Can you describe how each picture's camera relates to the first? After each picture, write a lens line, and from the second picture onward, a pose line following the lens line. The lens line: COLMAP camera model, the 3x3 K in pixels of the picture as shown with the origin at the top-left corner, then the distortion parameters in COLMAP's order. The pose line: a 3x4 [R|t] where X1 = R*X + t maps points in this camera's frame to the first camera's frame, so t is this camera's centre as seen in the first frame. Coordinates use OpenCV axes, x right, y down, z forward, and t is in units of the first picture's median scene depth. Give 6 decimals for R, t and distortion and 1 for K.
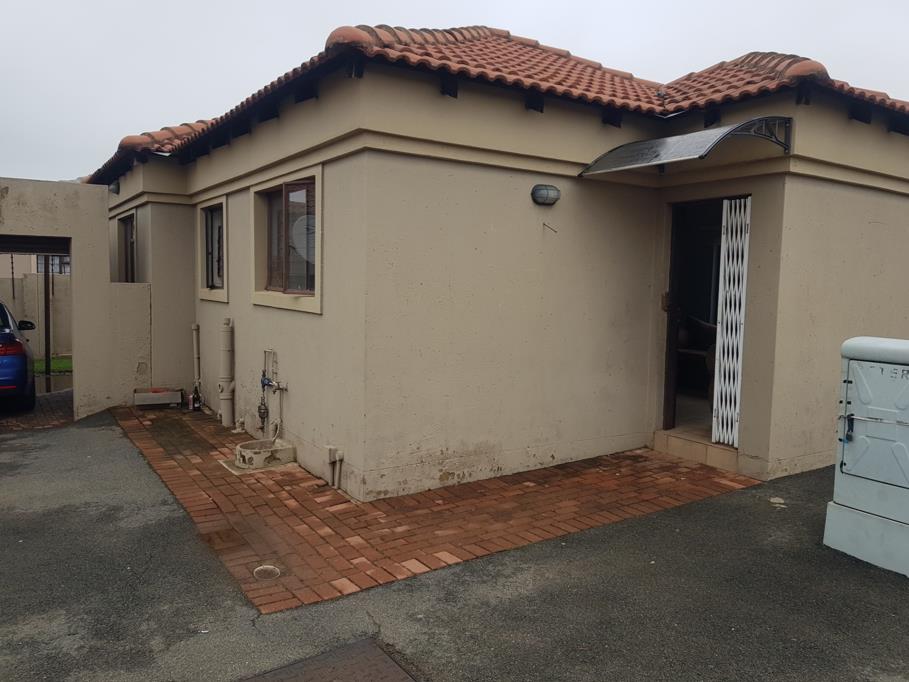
lens RADIAL K [[709.0, 0, 472.3], [0, 709.0, 347.9], [0, 0, 1]] dist [0.070694, -0.115380]
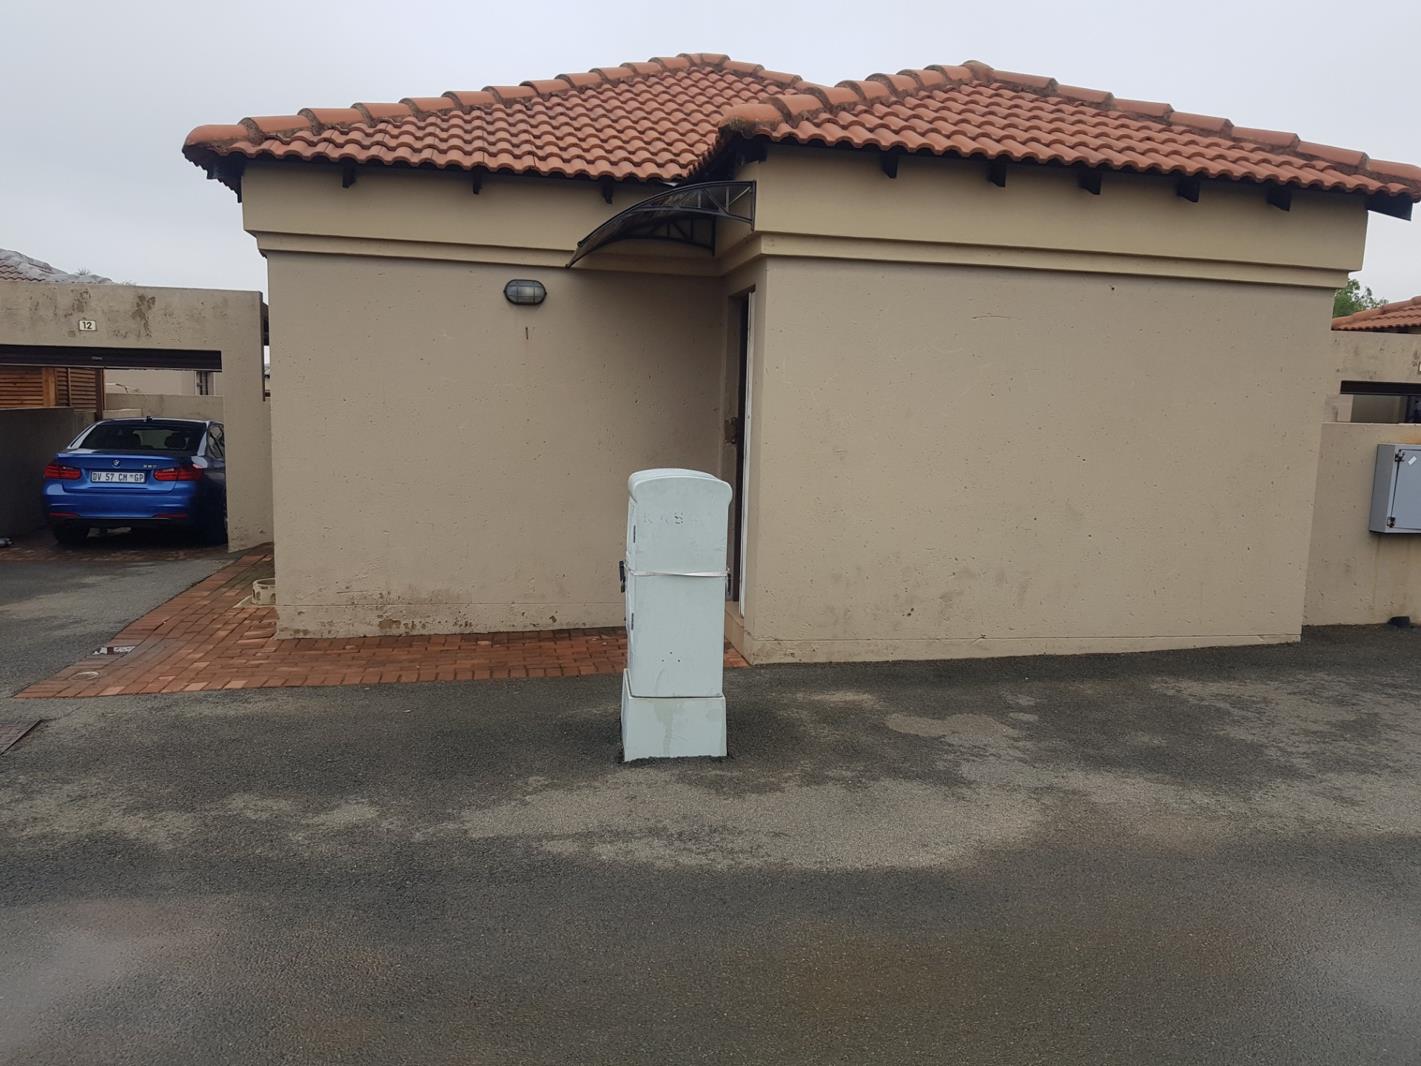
lens RADIAL K [[1114.3, 0, 713.0], [0, 1114.3, 561.2], [0, 0, 1]] dist [0.059540, -0.110893]
pose [[0.923249, 0.059445, -0.379575, 0.822528], [-0.043638, 0.997789, 0.050122, 0.017679], [0.381715, -0.029712, 0.923802, -0.108459]]
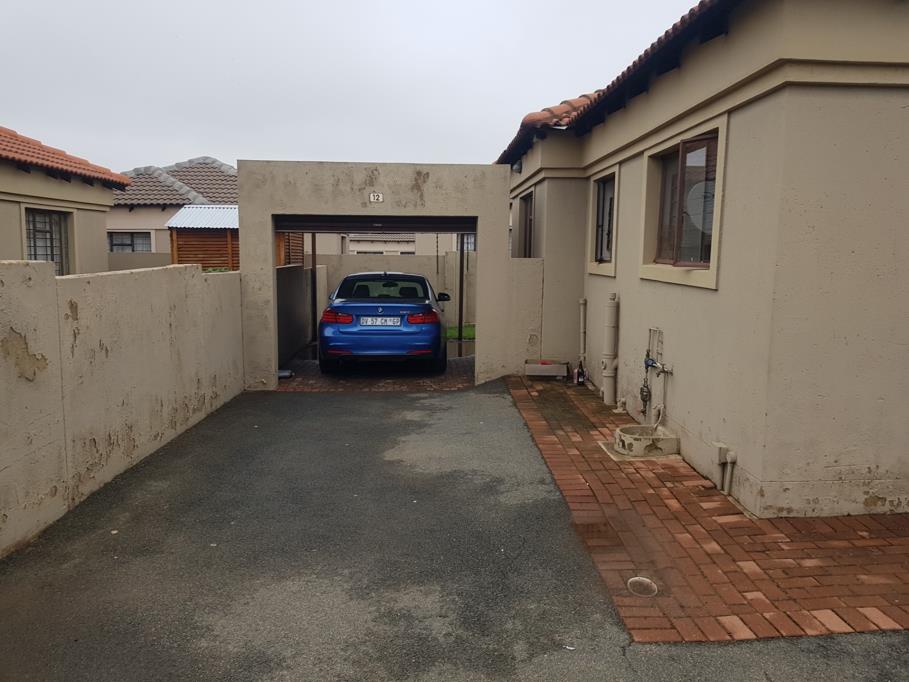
lens RADIAL K [[709.0, 0, 472.3], [0, 709.0, 347.9], [0, 0, 1]] dist [0.070694, -0.115380]
pose [[0.862668, 0.052733, -0.503014, -0.029603], [-0.034711, 0.998378, 0.045134, -0.006152], [0.504578, -0.021476, 0.863099, 0.103745]]
